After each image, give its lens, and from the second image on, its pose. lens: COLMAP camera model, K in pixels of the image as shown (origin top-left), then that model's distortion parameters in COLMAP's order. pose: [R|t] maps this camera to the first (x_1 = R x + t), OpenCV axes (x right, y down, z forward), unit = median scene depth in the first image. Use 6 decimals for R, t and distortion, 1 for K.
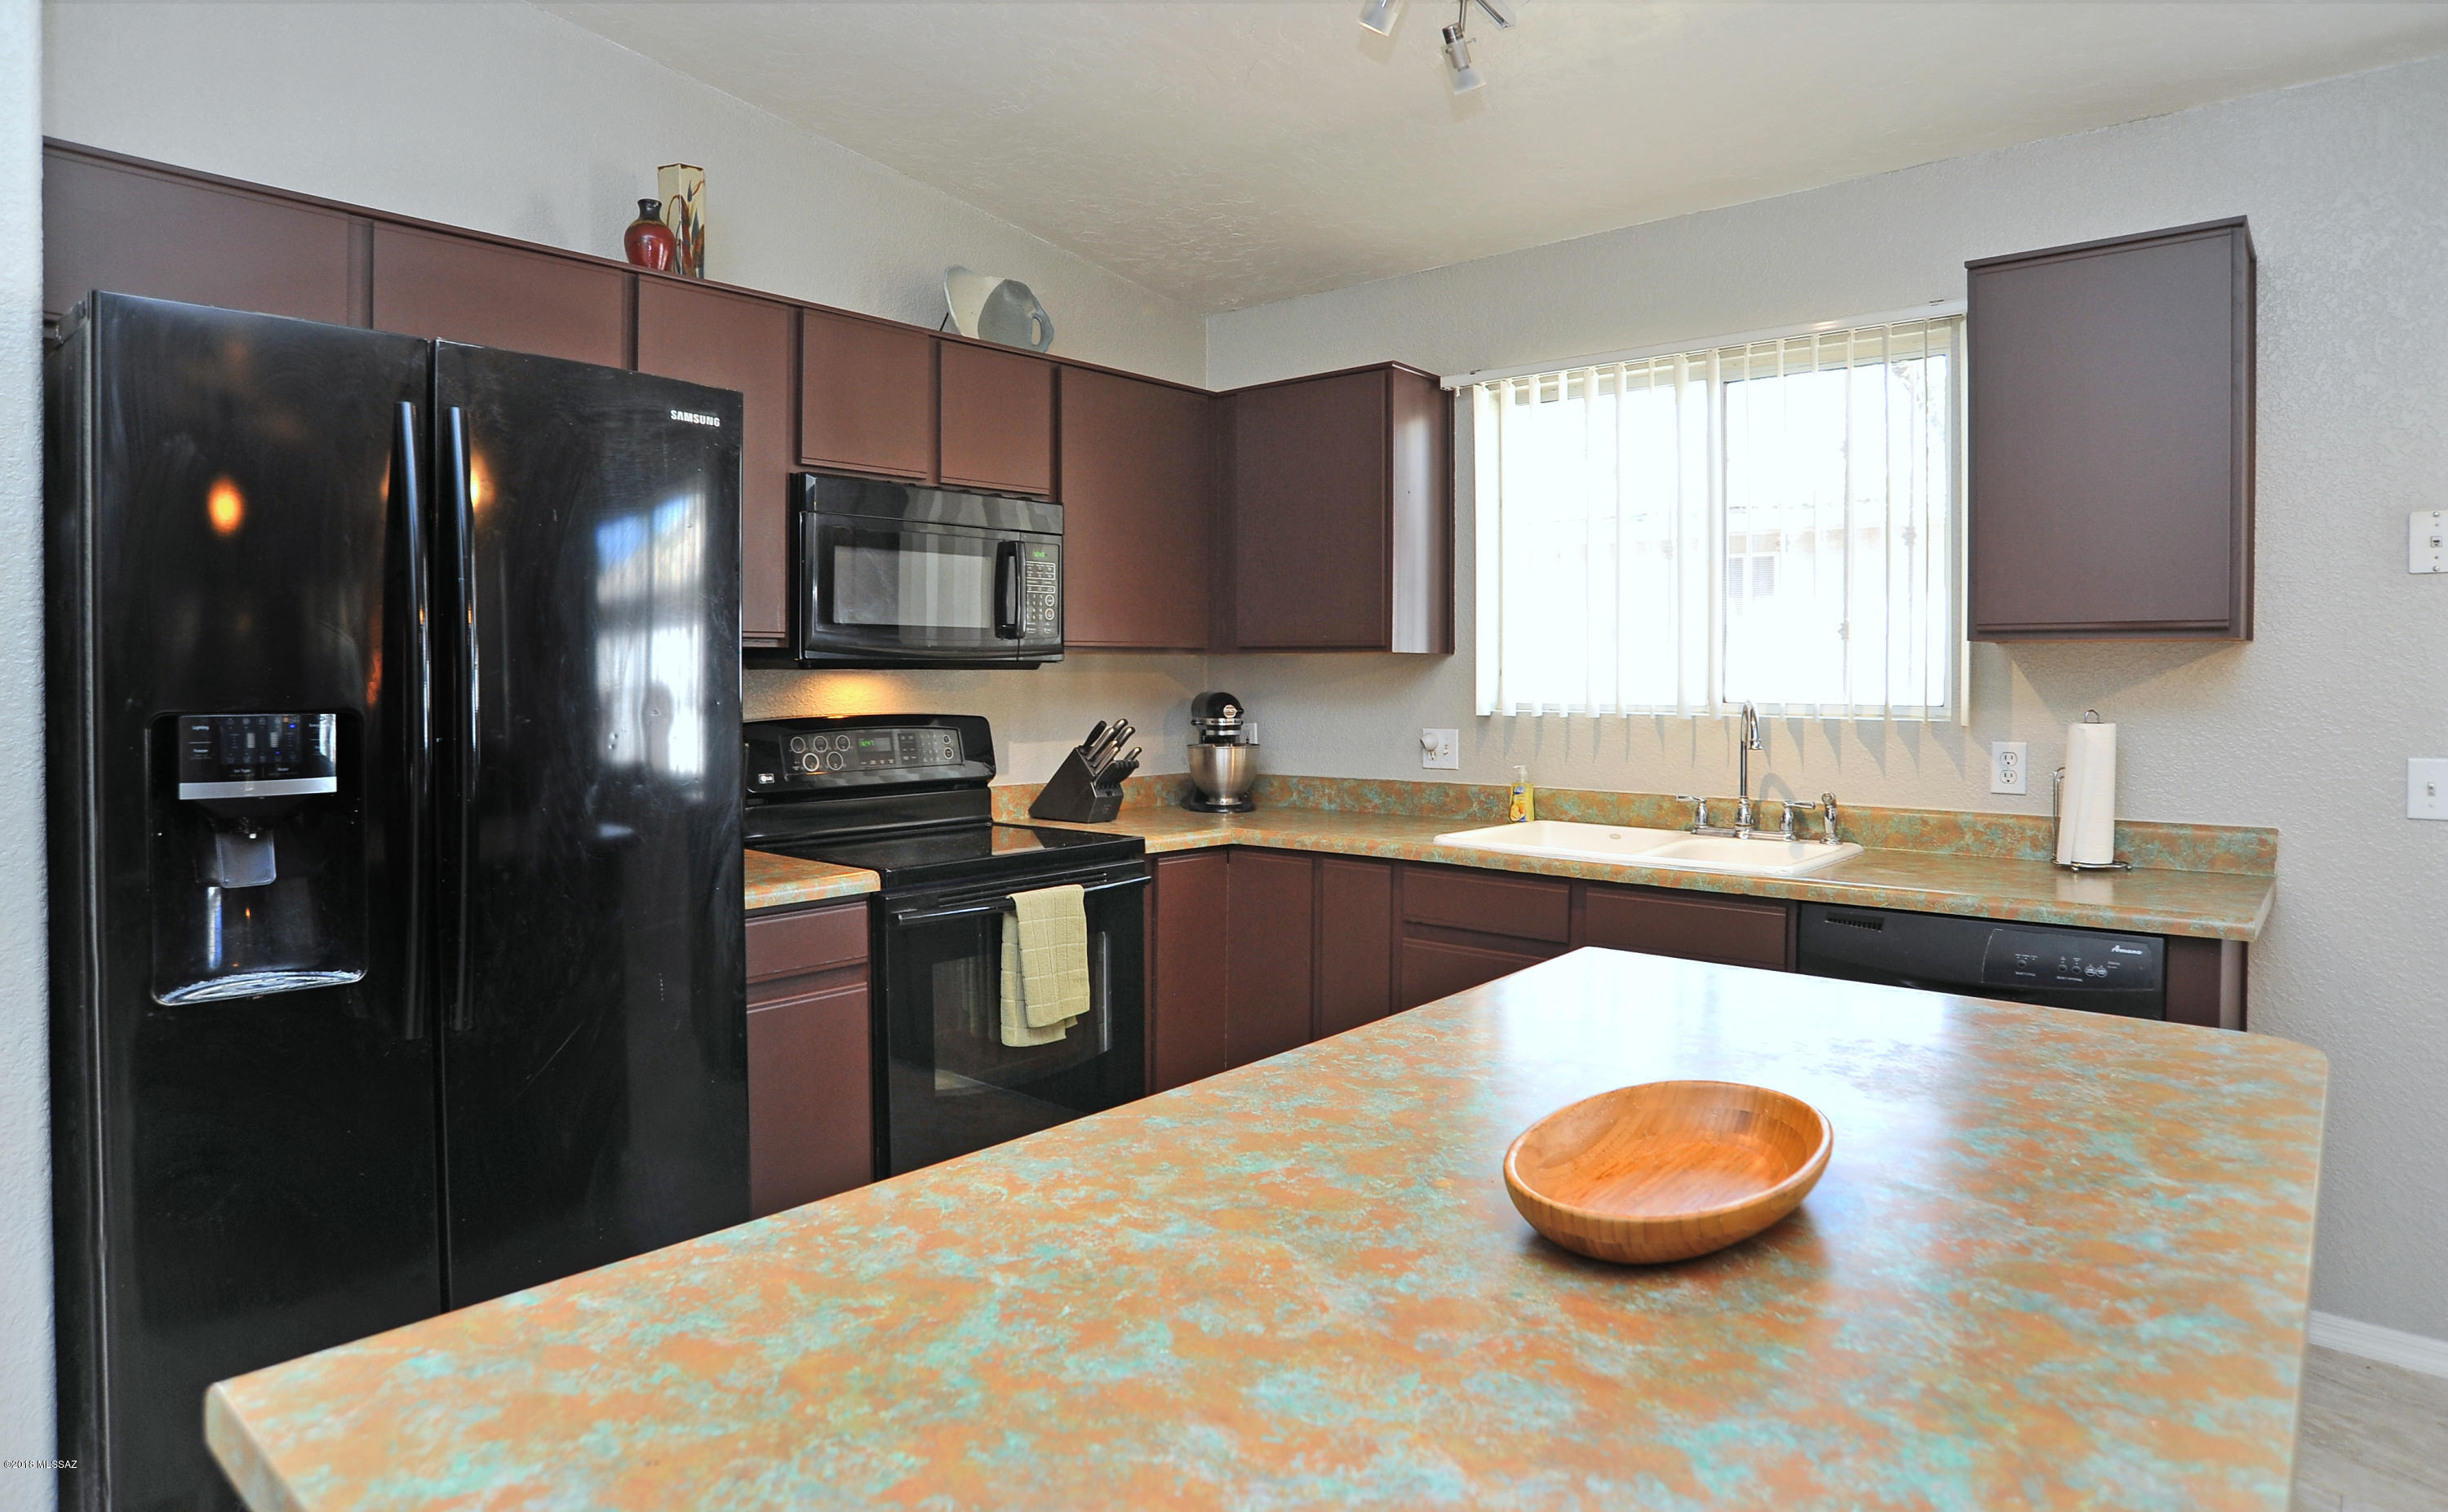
lens RADIAL K [[1396.9, 0, 1186.9], [0, 1396.9, 692.1], [0, 0, 1]] dist [-0.104081, 0.060719]
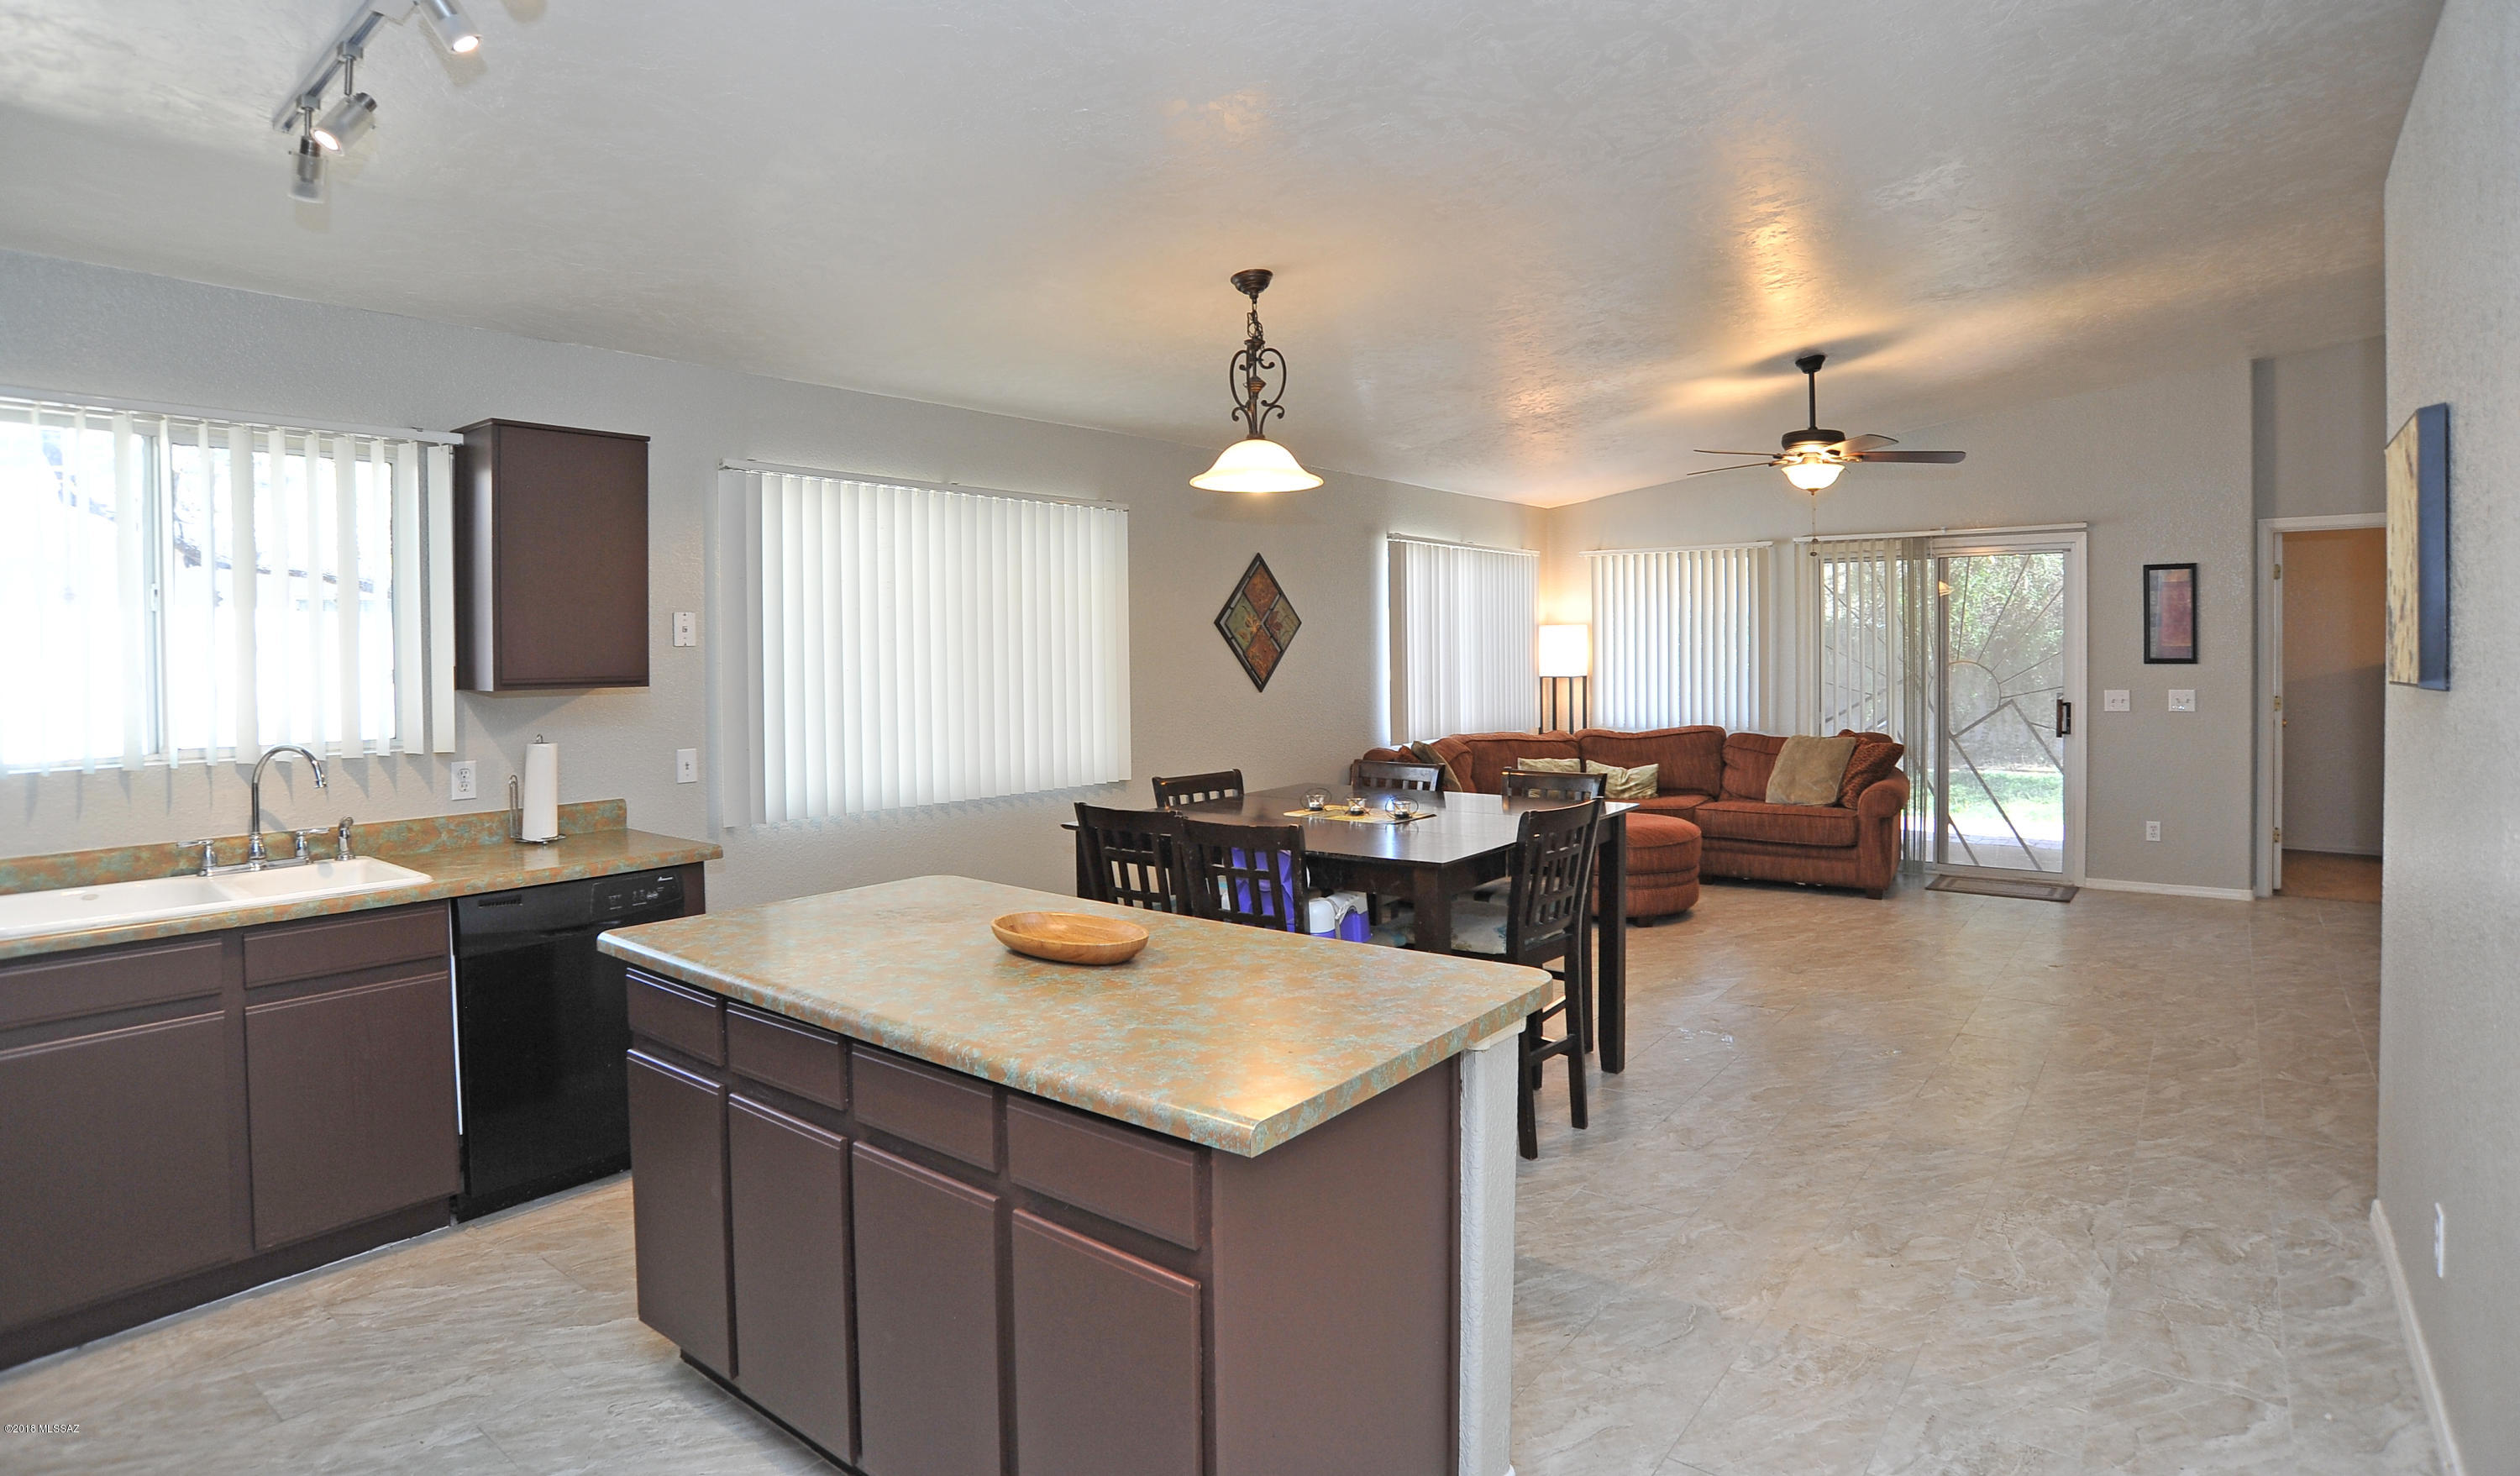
lens RADIAL K [[1282.5, 0, 1248.5], [0, 1282.5, 666.2], [0, 0, 1]] dist [-0.104252, 0.049025]
pose [[-0.054505, -0.013323, 0.998425, -0.693674], [0.023202, 0.999624, 0.014606, -0.060136], [-0.998244, 0.023962, -0.054175, 0.280851]]
